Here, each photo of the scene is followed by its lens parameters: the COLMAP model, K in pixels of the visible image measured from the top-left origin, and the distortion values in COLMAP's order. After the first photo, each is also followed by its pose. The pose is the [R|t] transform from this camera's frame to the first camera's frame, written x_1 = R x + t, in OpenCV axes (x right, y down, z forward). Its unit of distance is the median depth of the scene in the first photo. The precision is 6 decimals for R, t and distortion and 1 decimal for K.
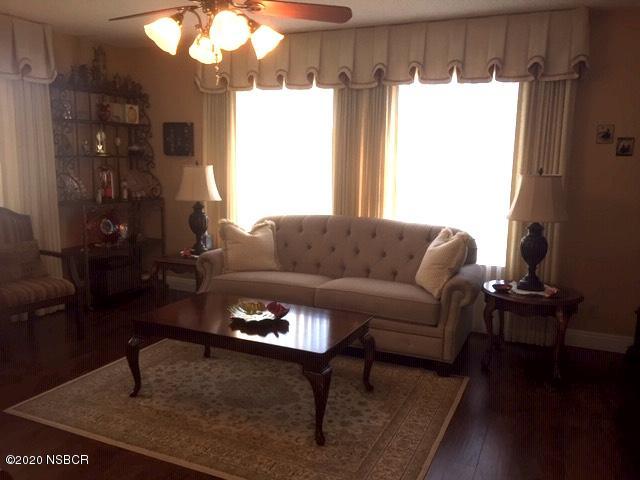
lens RADIAL K [[540.1, 0, 320.0], [0, 540.1, 240.0], [0, 0, 1]] dist [0.072334, -0.081987]
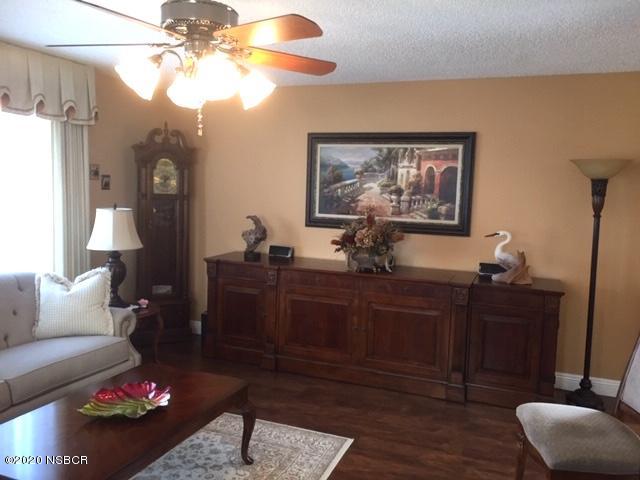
lens RADIAL K [[540.1, 0, 320.0], [0, 540.1, 240.0], [0, 0, 1]] dist [0.072334, -0.081987]
pose [[-0.051611, -0.123854, 0.990957, -0.723716], [0.108156, 0.985750, 0.128836, -0.145534], [-0.992793, 0.113827, -0.037480, 0.565795]]
